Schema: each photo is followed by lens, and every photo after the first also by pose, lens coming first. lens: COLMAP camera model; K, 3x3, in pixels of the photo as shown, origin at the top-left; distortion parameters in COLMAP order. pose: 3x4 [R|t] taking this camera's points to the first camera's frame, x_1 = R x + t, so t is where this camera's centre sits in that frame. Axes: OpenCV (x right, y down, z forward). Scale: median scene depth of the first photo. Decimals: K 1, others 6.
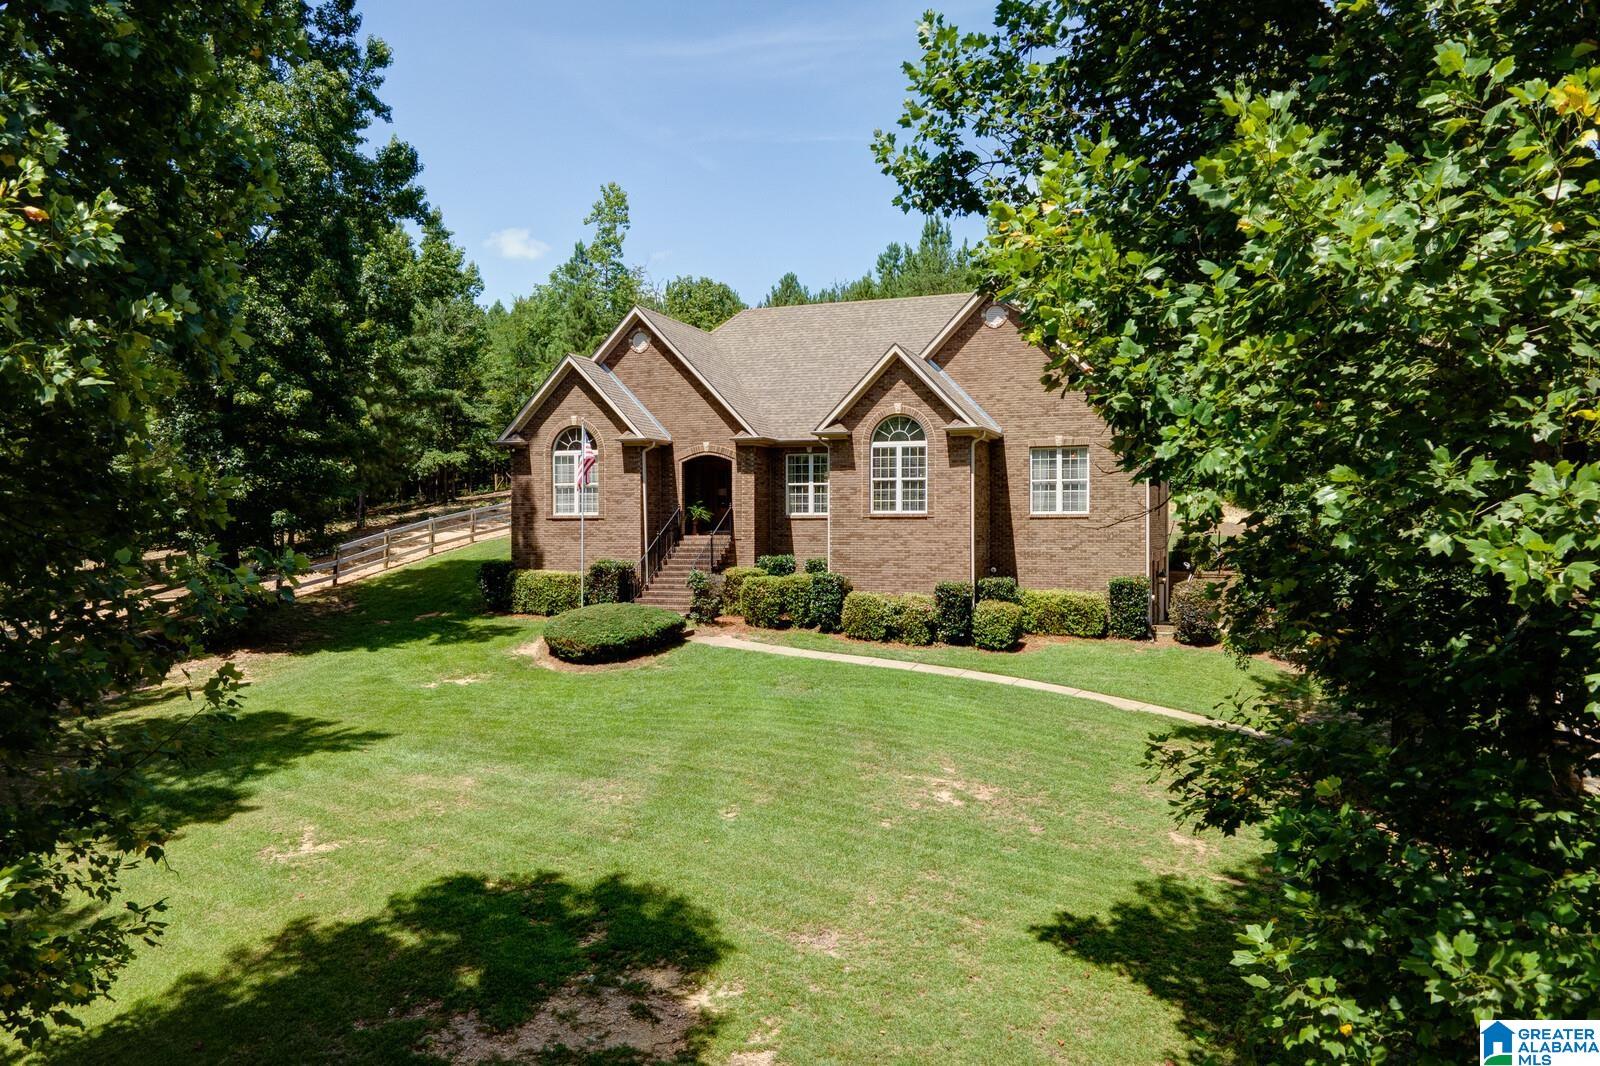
lens RADIAL K [[1191.1, 0, 800.0], [0, 1191.1, 533.0], [0, 0, 1]] dist [-0.005650, -0.002427]
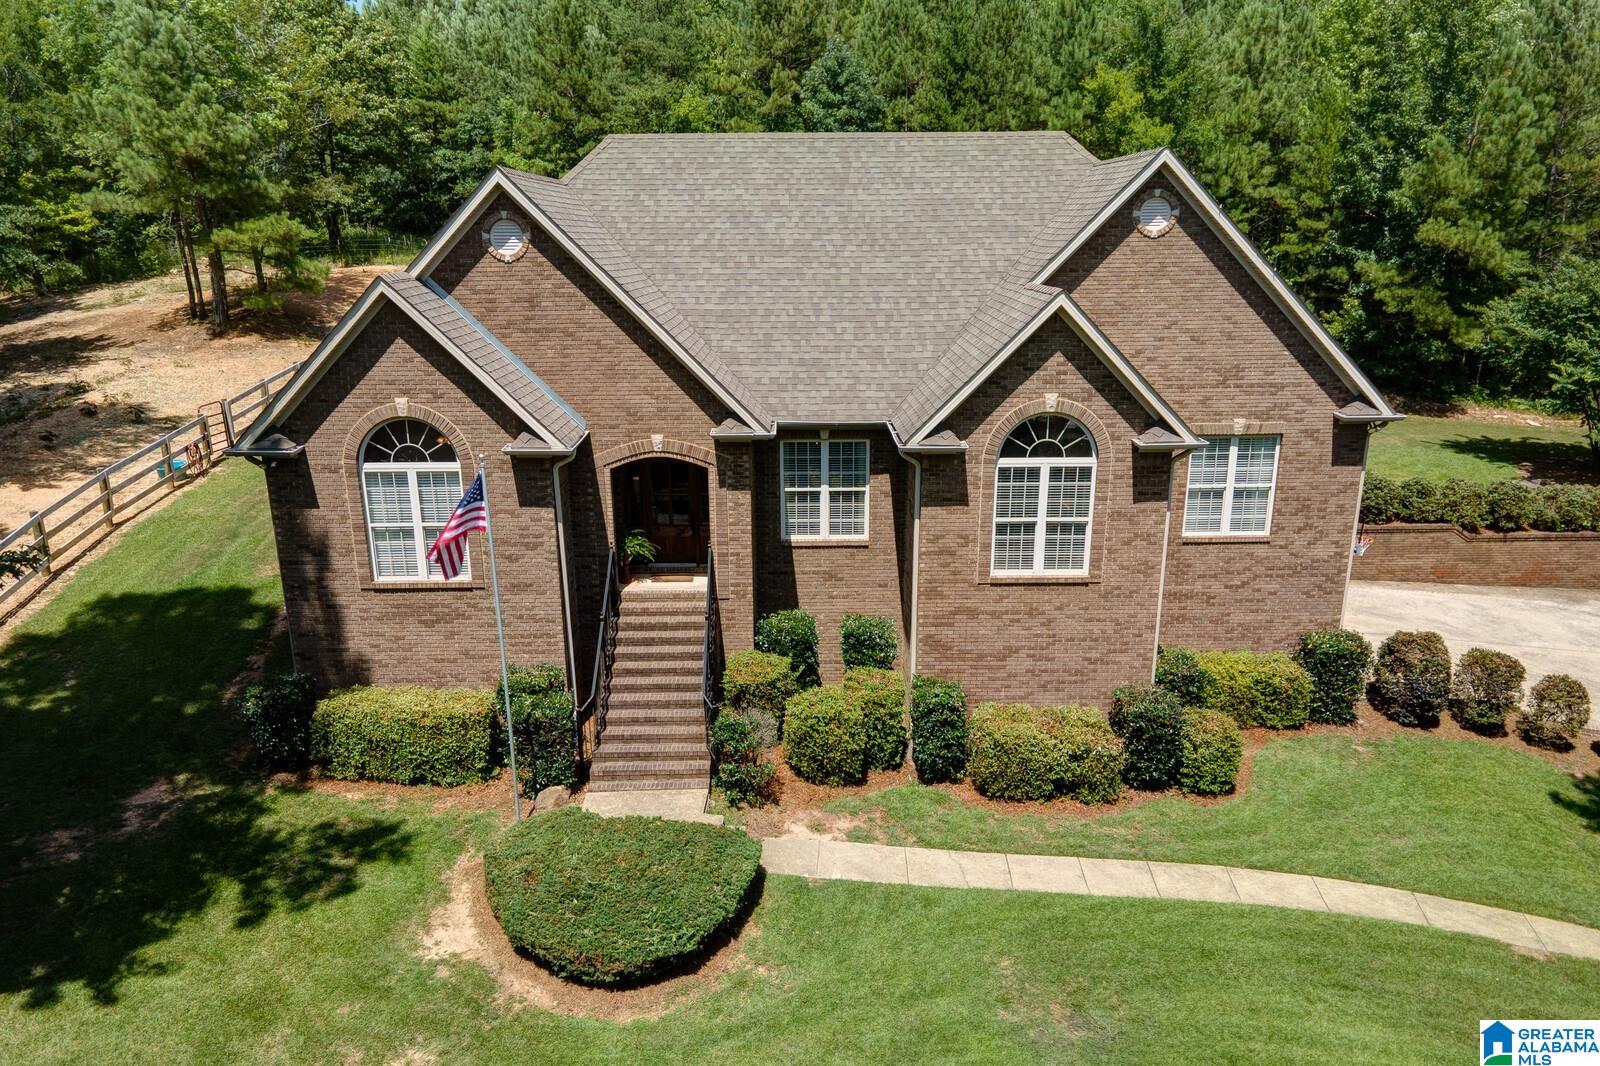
lens RADIAL K [[1165.7, 0, 799.7], [0, 1165.7, 598.6], [0, 0, 1]] dist [0.010944, 0.000403]
pose [[0.930671, -0.117164, 0.346590, -0.231001], [0.006835, 0.952738, 0.303717, -0.181057], [-0.365794, -0.280292, 0.887486, 0.499154]]
